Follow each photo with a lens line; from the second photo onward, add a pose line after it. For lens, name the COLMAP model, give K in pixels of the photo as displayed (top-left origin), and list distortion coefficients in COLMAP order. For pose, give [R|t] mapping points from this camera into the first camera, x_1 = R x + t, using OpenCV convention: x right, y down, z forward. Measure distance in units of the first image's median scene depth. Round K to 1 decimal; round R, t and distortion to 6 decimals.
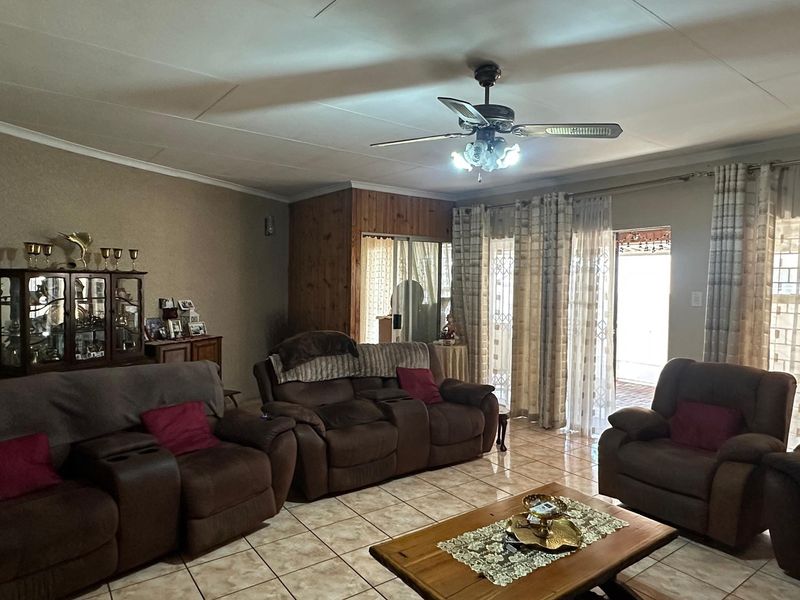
lens RADIAL K [[509.7, 0, 401.4], [0, 509.7, 299.9], [0, 0, 1]] dist [-0.002647, -0.000501]
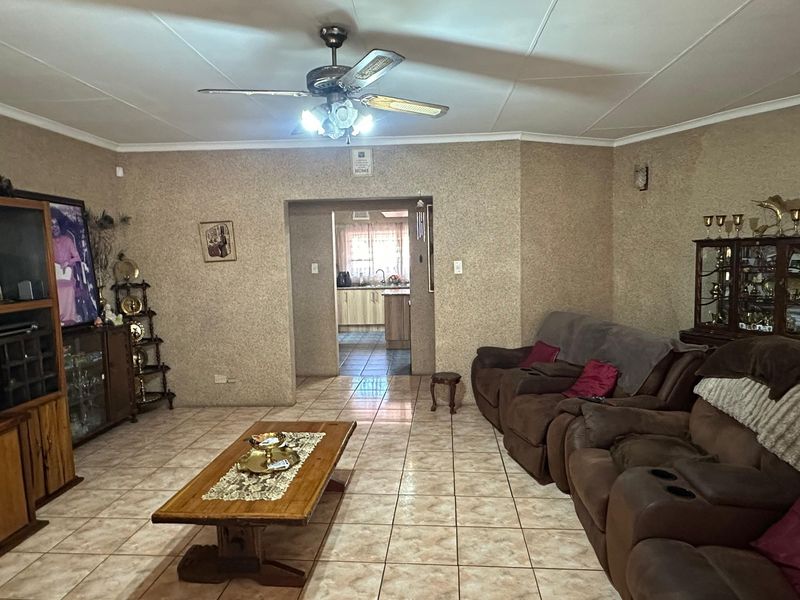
lens RADIAL K [[509.7, 0, 401.4], [0, 509.7, 299.9], [0, 0, 1]] dist [-0.002647, -0.000501]
pose [[-0.660356, 0.065082, -0.748127, 0.543826], [-0.015858, 0.994807, 0.100539, -0.026962], [0.750785, 0.078256, -0.655895, 1.145065]]
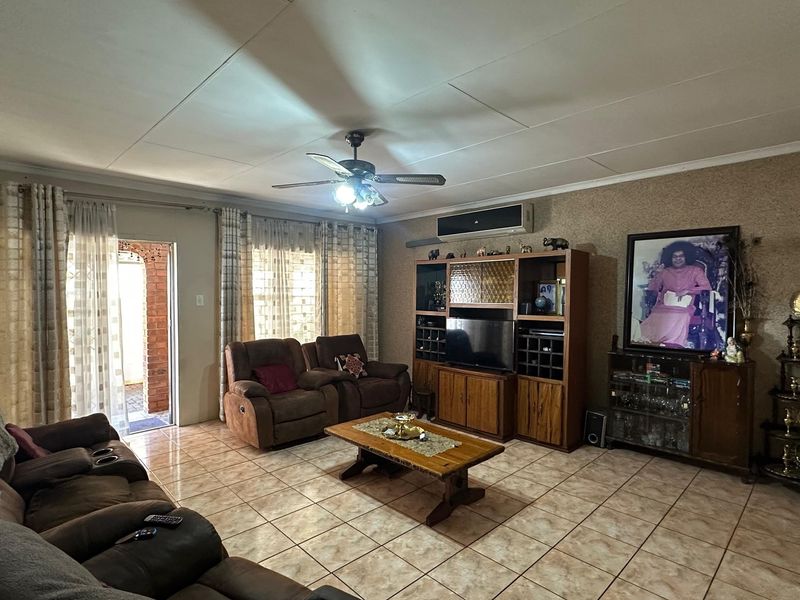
lens RADIAL K [[425.8, 0, 397.9], [0, 425.8, 301.1], [0, 0, 1]] dist [-0.003215, -0.000423]
pose [[-0.118946, -0.034535, 0.992300, -0.650995], [0.038140, 0.998498, 0.039322, -0.025933], [-0.992168, 0.042524, -0.117450, 0.672224]]
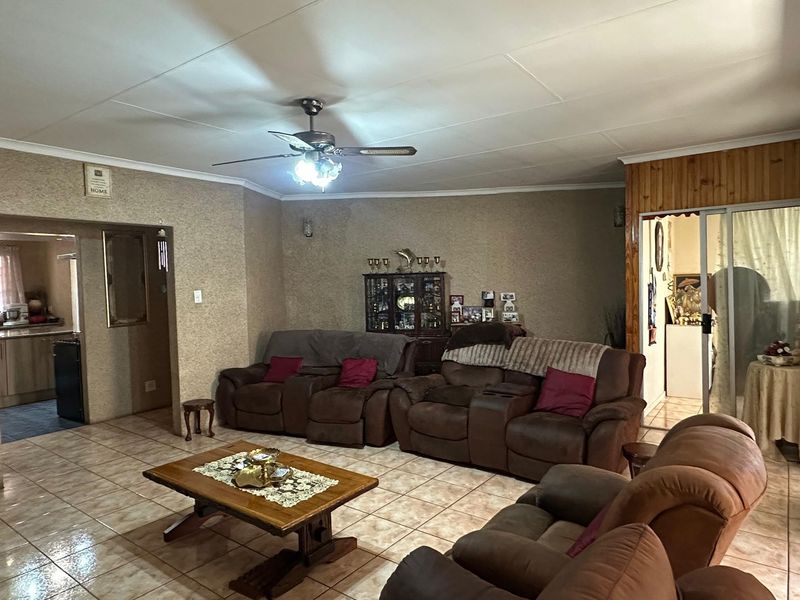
lens RADIAL K [[509.7, 0, 401.4], [0, 509.7, 299.9], [0, 0, 1]] dist [-0.002647, -0.000501]
pose [[0.282195, 0.018703, -0.959175, 0.905192], [-0.008761, 0.999819, 0.016917, -0.001541], [0.959317, 0.003630, 0.282307, 0.559125]]
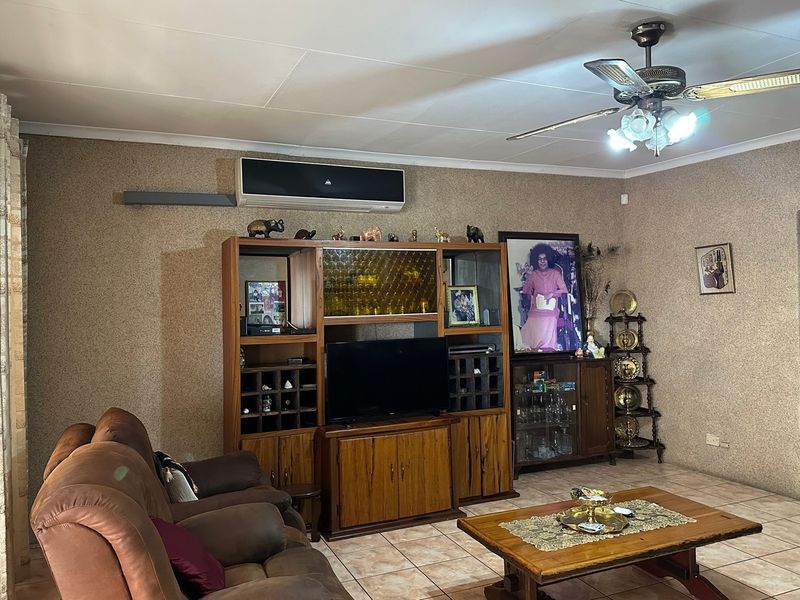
lens RADIAL K [[625.4, 0, 400.4], [0, 625.4, 294.0], [0, 0, 1]] dist [0.110464, -0.170128]
pose [[-0.971913, 0.003577, 0.235312, 0.205287], [0.012279, 0.999293, 0.035528, -0.040546], [-0.235018, 0.037419, -0.971270, 1.361249]]
